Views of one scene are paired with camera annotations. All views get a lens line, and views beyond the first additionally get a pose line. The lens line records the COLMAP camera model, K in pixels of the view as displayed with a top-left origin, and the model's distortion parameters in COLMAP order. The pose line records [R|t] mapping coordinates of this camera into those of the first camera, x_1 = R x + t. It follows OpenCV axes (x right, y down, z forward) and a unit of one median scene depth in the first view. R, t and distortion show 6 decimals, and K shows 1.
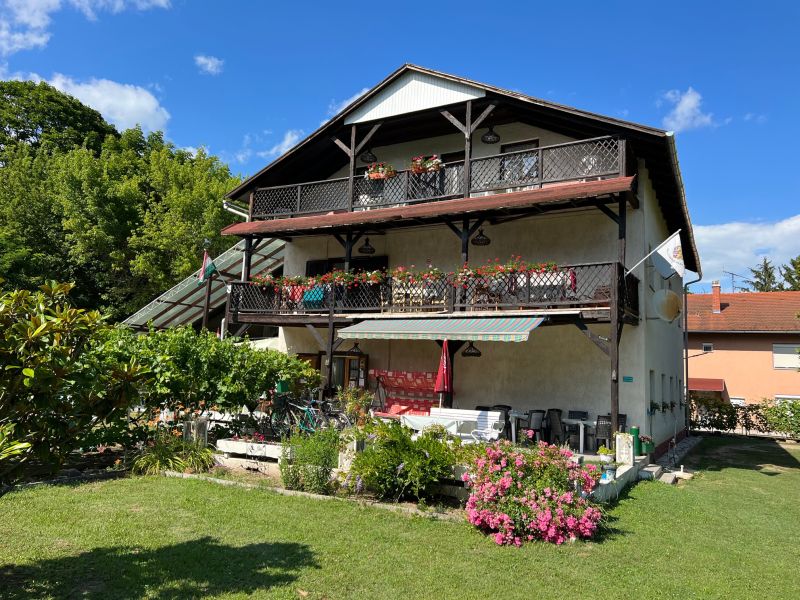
lens RADIAL K [[600.3, 0, 399.8], [0, 600.3, 304.0], [0, 0, 1]] dist [0.059184, -0.070879]
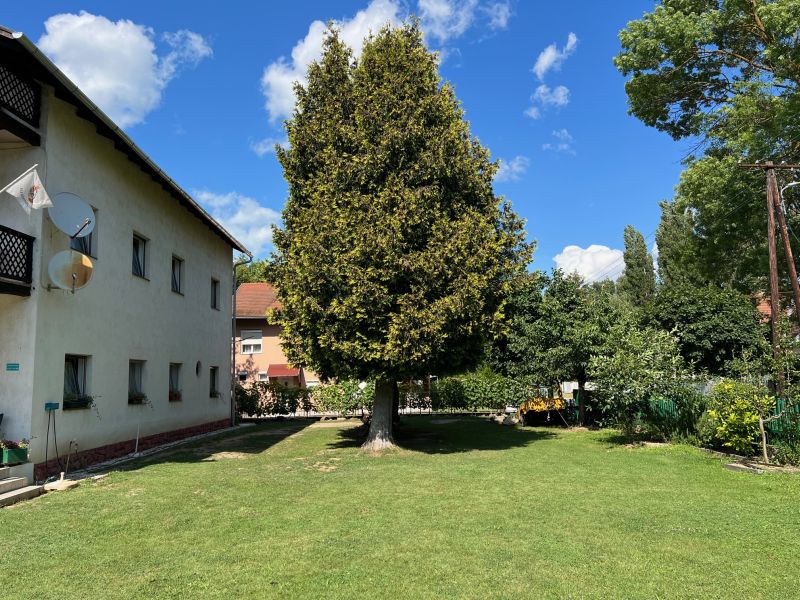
lens RADIAL K [[600.3, 0, 401.3], [0, 600.3, 303.1], [0, 0, 1]] dist [0.059184, -0.070879]
pose [[0.857547, -0.004208, 0.514388, 0.390529], [0.002413, 0.999988, 0.004159, 0.041003], [-0.514399, -0.002325, 0.857548, 0.094838]]
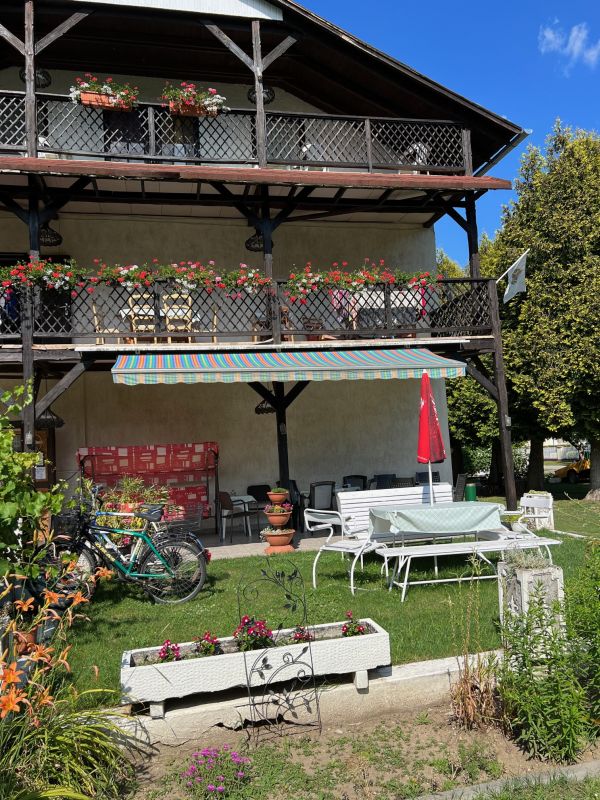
lens RADIAL K [[600.3, 0, 297.3], [0, 600.3, 401.3], [0, 0, 1]] dist [0.059184, -0.070879]
pose [[0.748956, -0.030107, 0.661936, -0.303251], [0.004128, 0.999160, 0.040774, 0.047874], [-0.662607, -0.027805, 0.748451, 0.482545]]
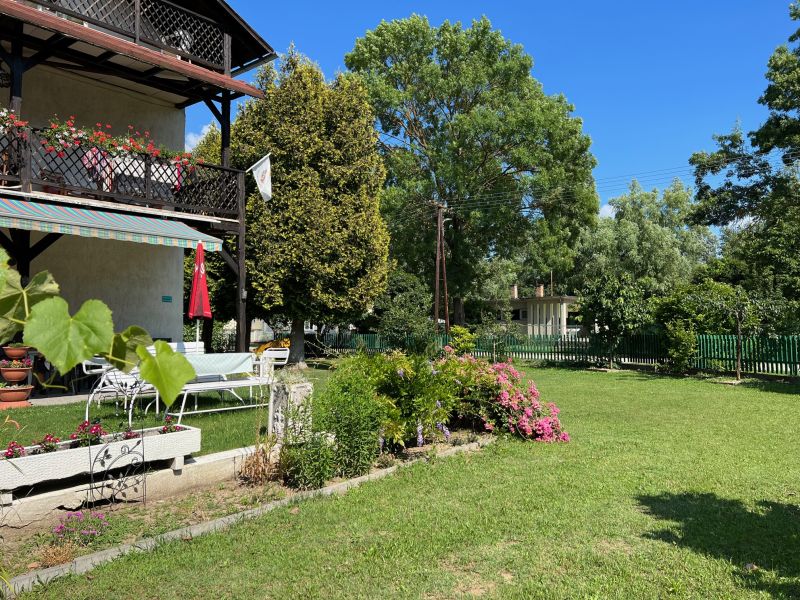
lens RADIAL K [[600.3, 0, 405.4], [0, 600.3, 299.5], [0, 0, 1]] dist [0.059184, -0.070879]
pose [[0.184705, -0.004370, 0.982784, -0.420499], [-0.112092, 0.993371, 0.025484, 0.060751], [-0.976381, -0.114869, 0.182990, 0.477400]]
